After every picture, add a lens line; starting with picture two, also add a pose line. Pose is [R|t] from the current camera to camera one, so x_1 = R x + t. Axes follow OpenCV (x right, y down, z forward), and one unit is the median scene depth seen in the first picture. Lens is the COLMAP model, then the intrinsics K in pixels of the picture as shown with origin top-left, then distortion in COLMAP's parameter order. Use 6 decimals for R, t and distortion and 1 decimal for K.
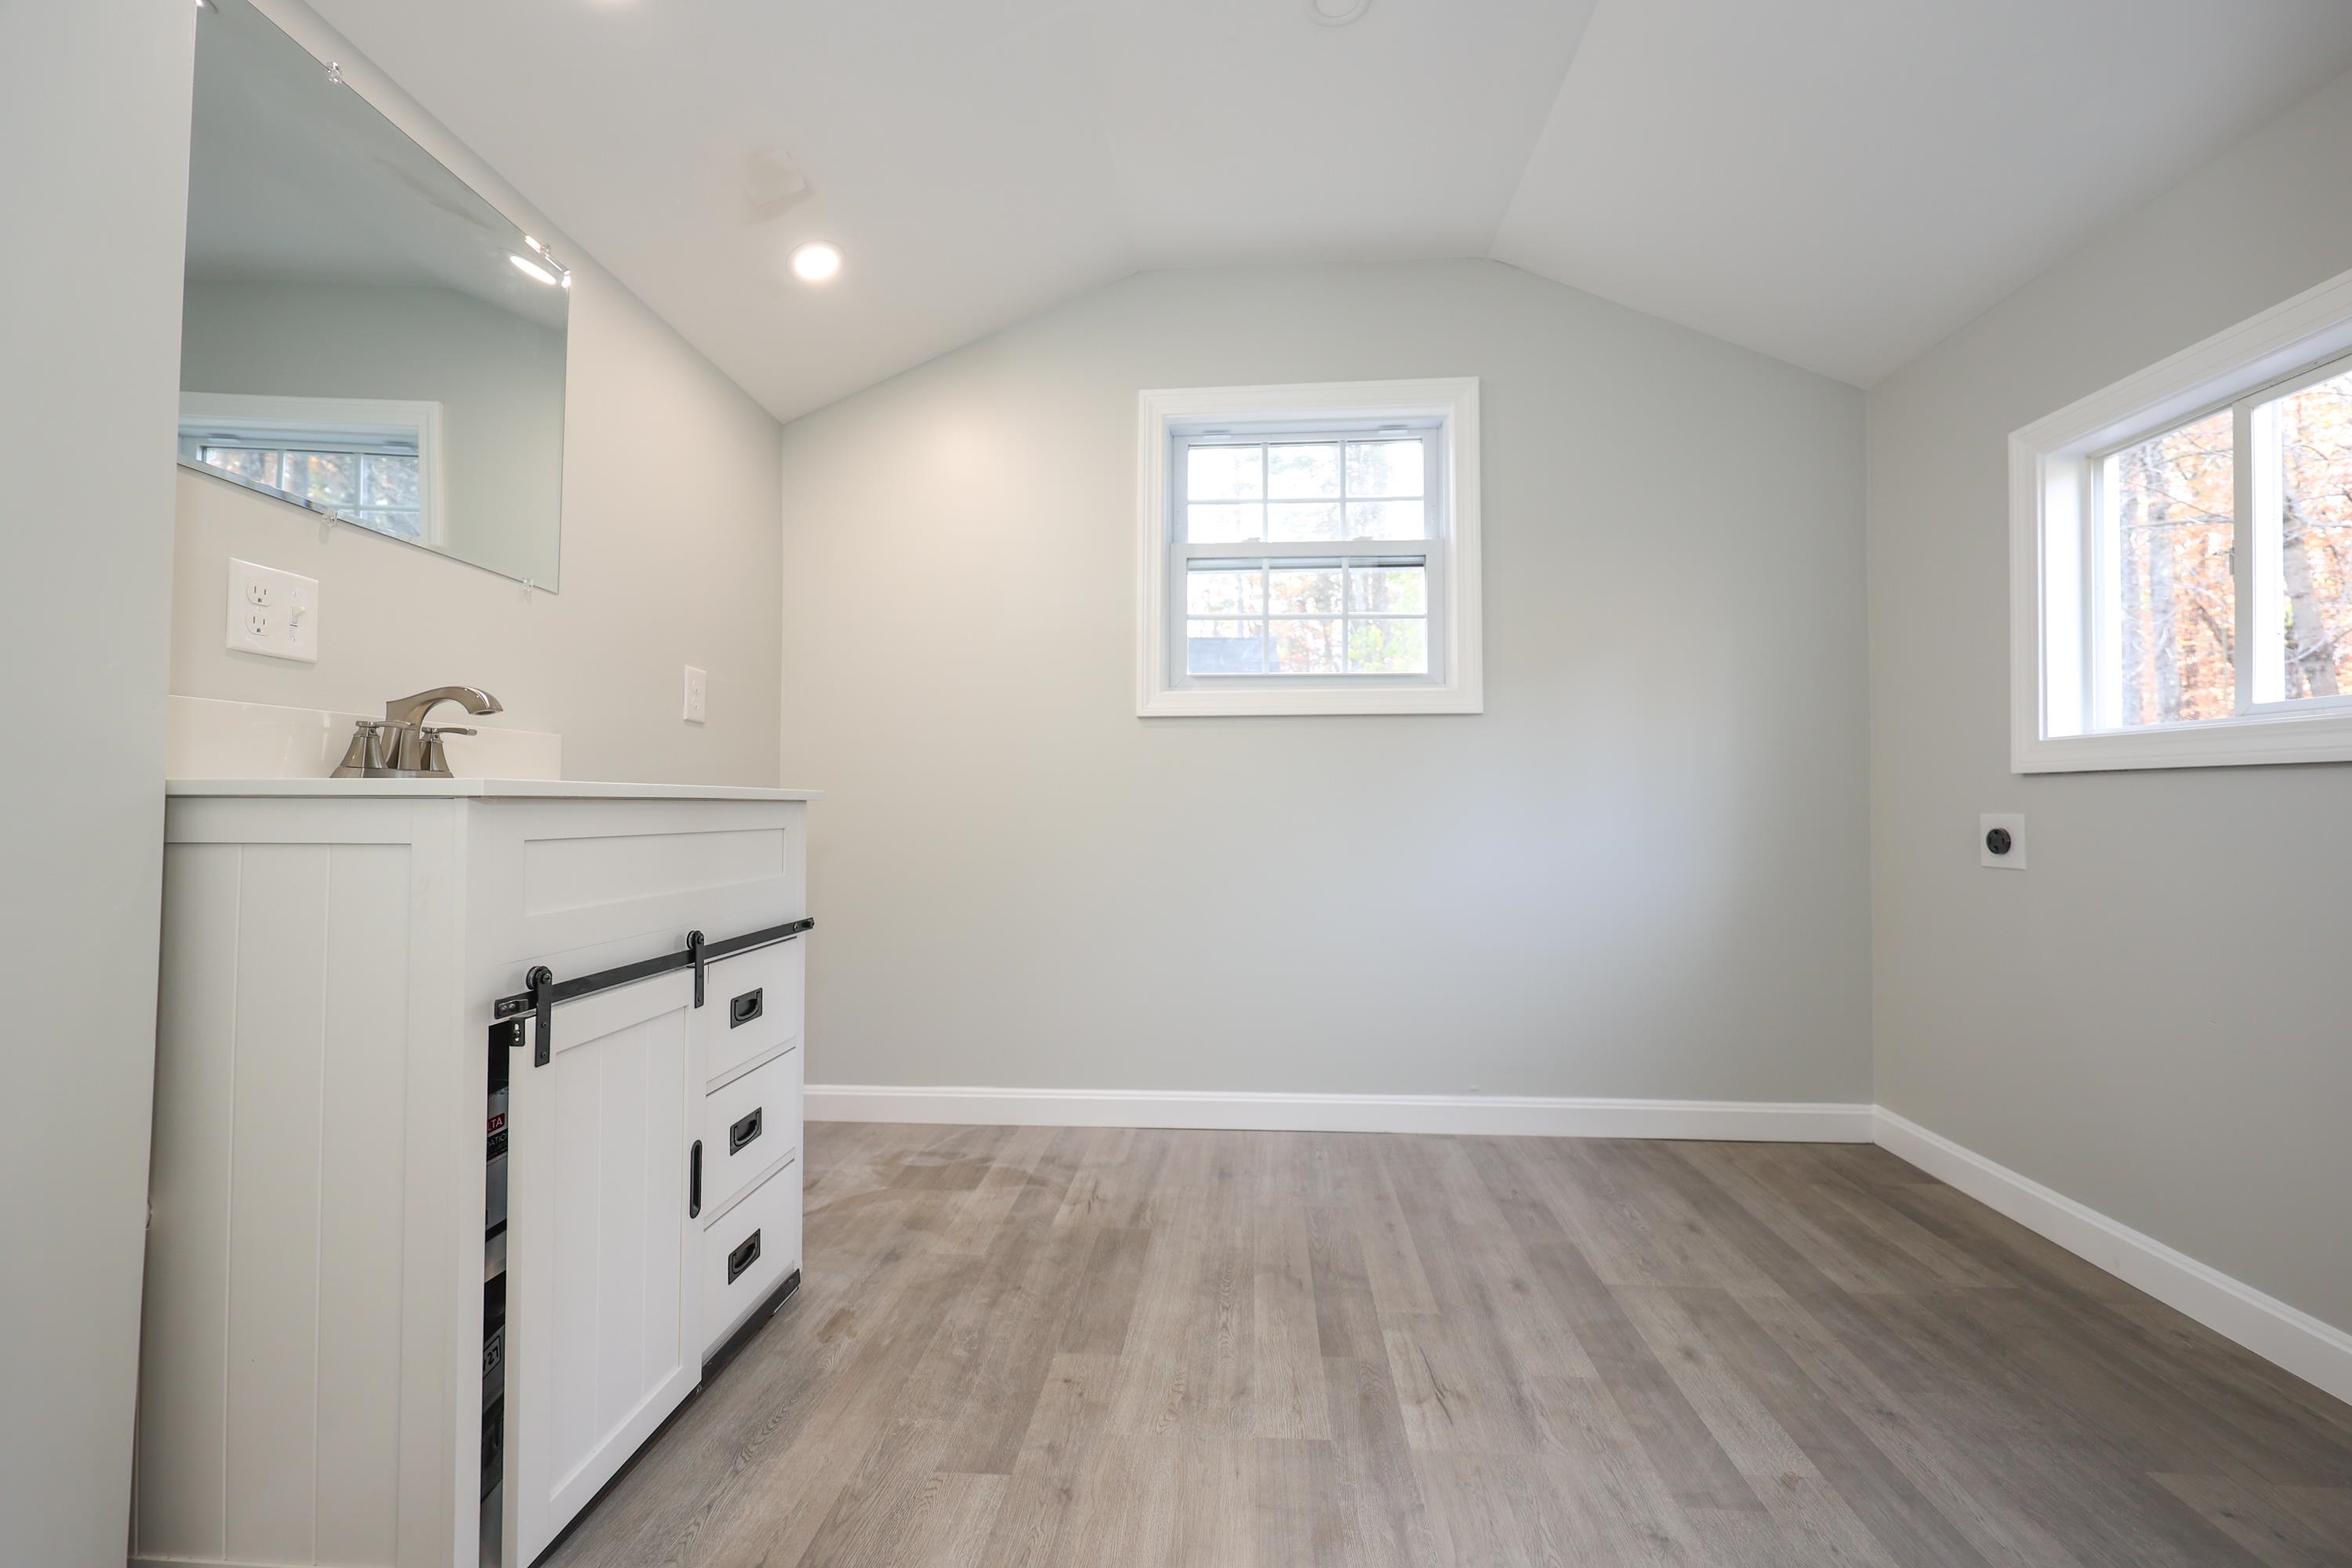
lens RADIAL K [[952.9, 0, 1181.0], [0, 952.9, 789.5], [0, 0, 1]] dist [-0.000634, 0.000472]
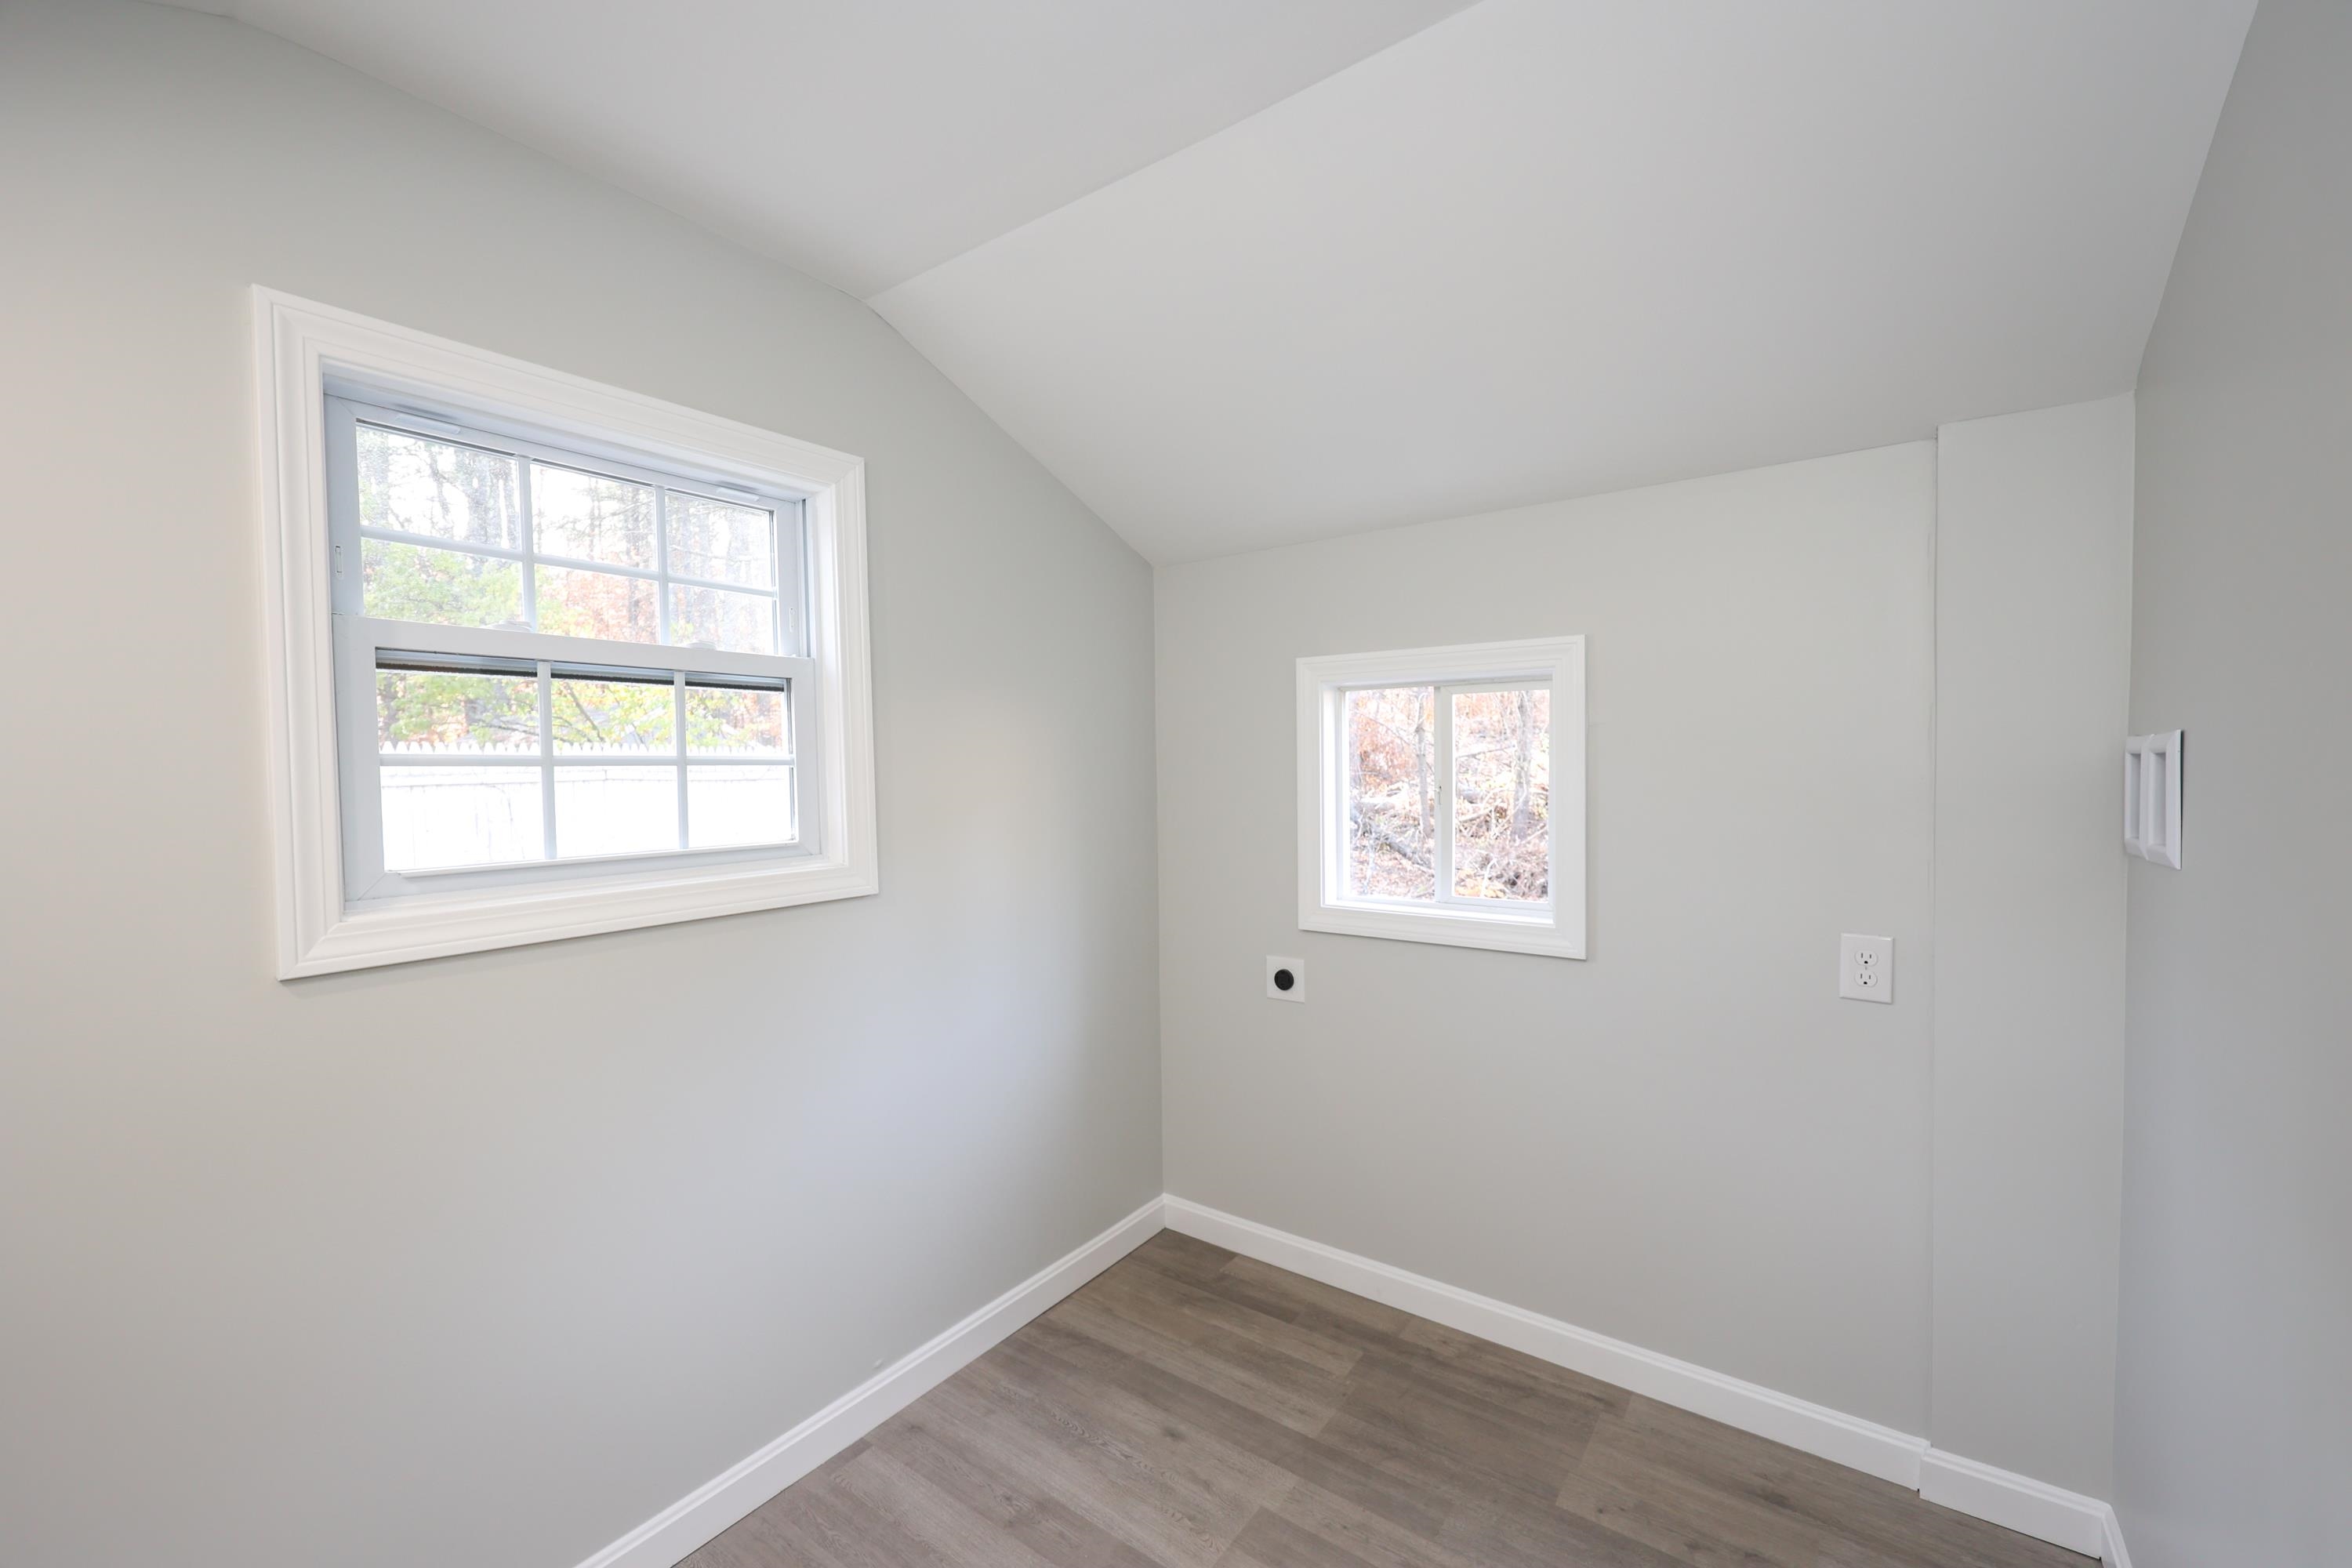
lens RADIAL K [[952.9, 0, 1181.0], [0, 952.9, 789.5], [0, 0, 1]] dist [-0.000634, 0.000472]
pose [[0.520509, -0.034288, 0.853168, -0.263541], [-0.002408, 0.999130, 0.041623, -0.235764], [-0.853853, -0.023719, 0.519974, 0.443210]]
